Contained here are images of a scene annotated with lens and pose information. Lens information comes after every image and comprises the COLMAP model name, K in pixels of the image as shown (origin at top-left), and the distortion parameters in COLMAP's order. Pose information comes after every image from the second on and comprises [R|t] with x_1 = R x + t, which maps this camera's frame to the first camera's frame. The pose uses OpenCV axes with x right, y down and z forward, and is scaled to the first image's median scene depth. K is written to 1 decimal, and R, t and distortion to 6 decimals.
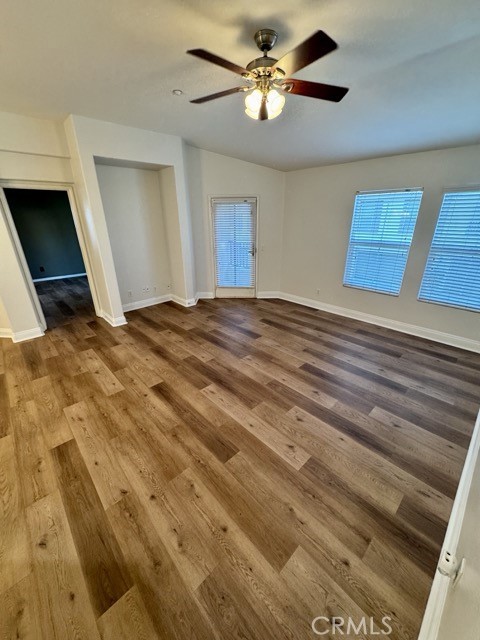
lens RADIAL K [[254.6, 0, 240.0], [0, 254.6, 320.0], [0, 0, 1]] dist [0.001143, -0.000201]
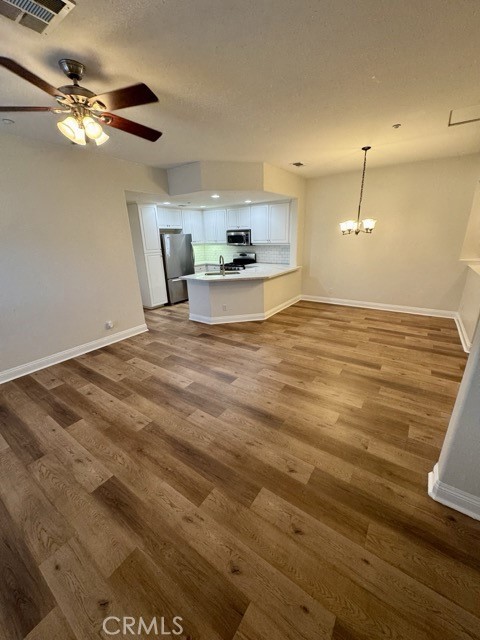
lens RADIAL K [[254.6, 0, 242.6], [0, 254.6, 316.4], [0, 0, 1]] dist [0.001143, -0.000201]
pose [[-0.976575, 0.099055, -0.191024, -0.196055], [-0.046551, 0.769468, 0.636986, -0.775374], [0.210084, 0.630957, -0.746832, 1.875040]]
